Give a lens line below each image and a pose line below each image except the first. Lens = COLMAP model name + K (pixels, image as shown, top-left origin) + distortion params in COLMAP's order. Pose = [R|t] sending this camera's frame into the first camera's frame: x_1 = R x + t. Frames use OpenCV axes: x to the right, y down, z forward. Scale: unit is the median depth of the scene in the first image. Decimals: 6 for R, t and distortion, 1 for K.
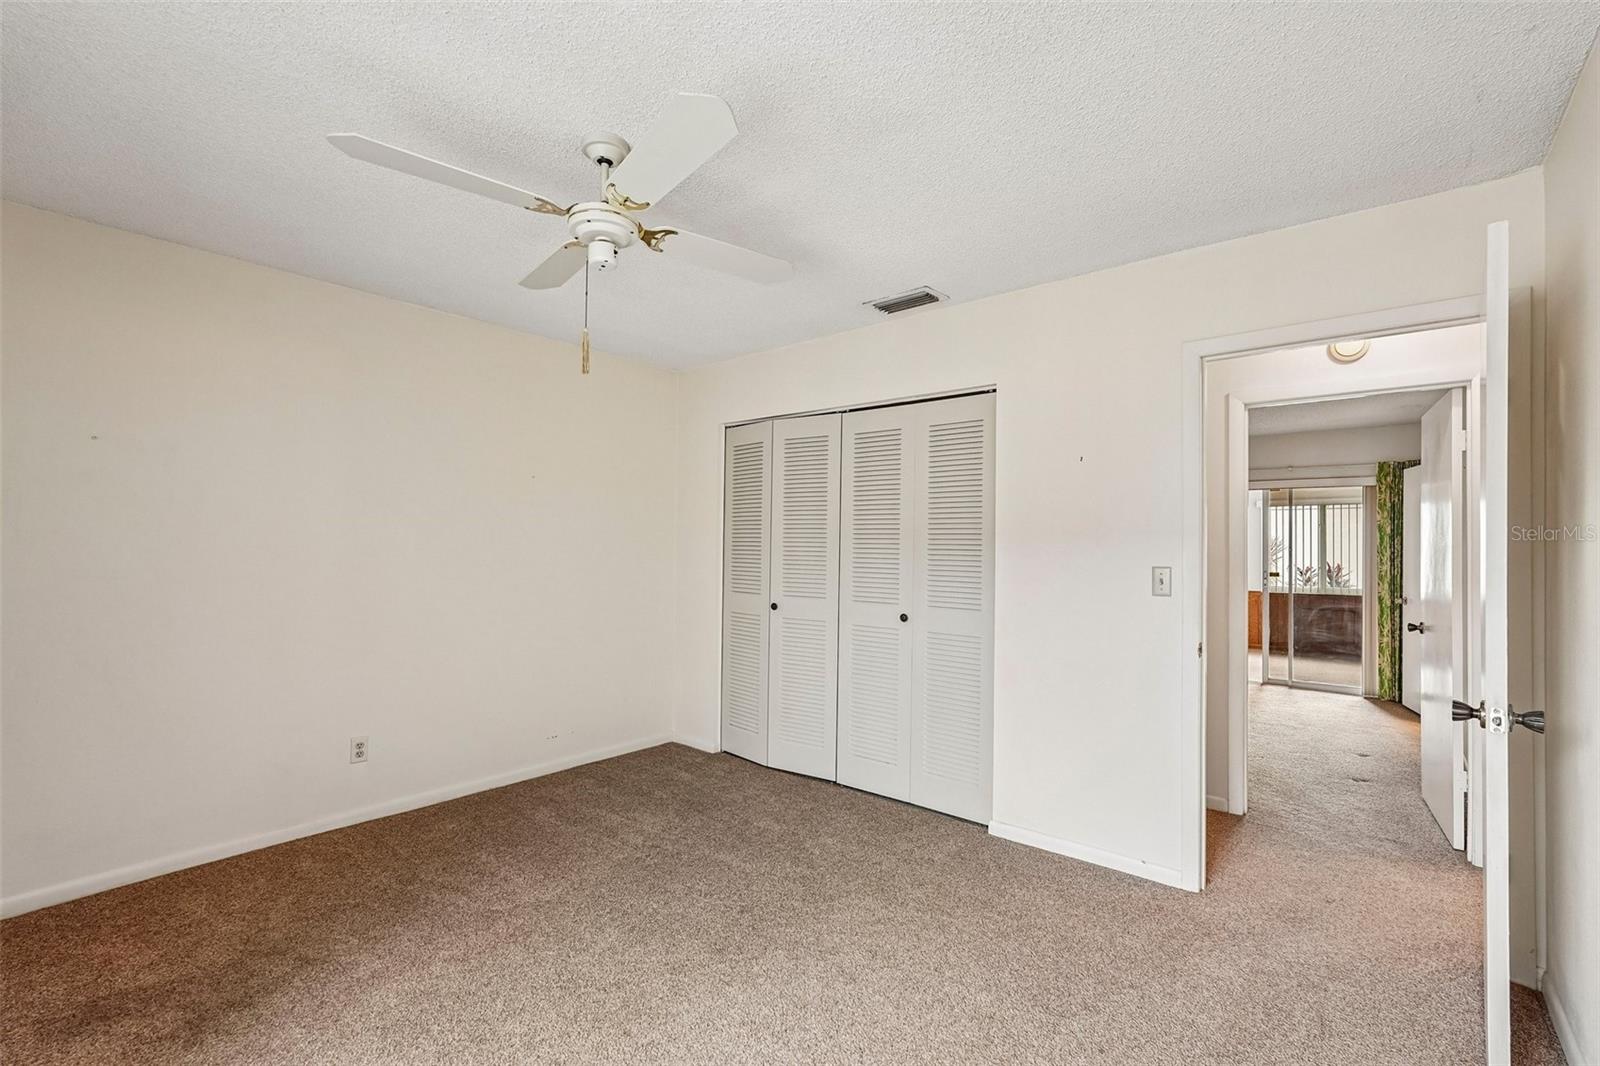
lens RADIAL K [[705.1, 0, 802.4], [0, 705.1, 539.5], [0, 0, 1]] dist [-0.011784, 0.001067]
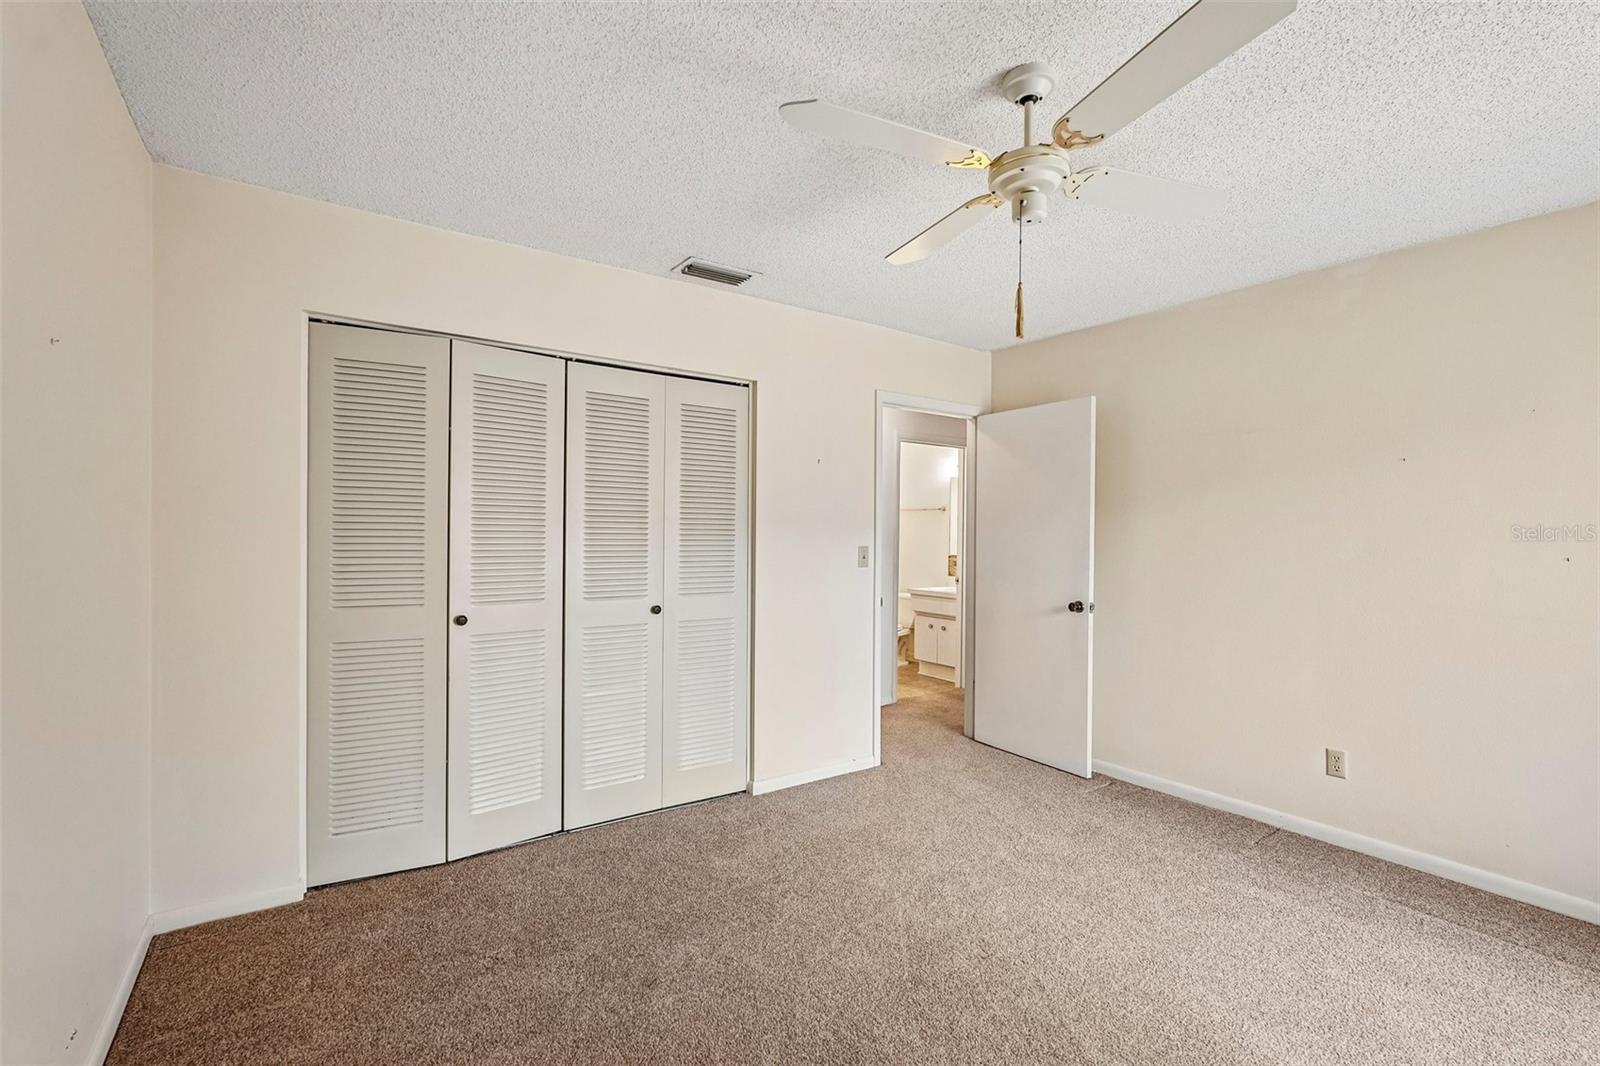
lens RADIAL K [[705.1, 0, 802.4], [0, 705.1, 539.5], [0, 0, 1]] dist [-0.011784, 0.001067]
pose [[0.259543, -0.016046, 0.965598, -0.719342], [-0.016636, 0.999639, 0.021083, -0.001927], [-0.965588, -0.021536, 0.259182, 0.616285]]
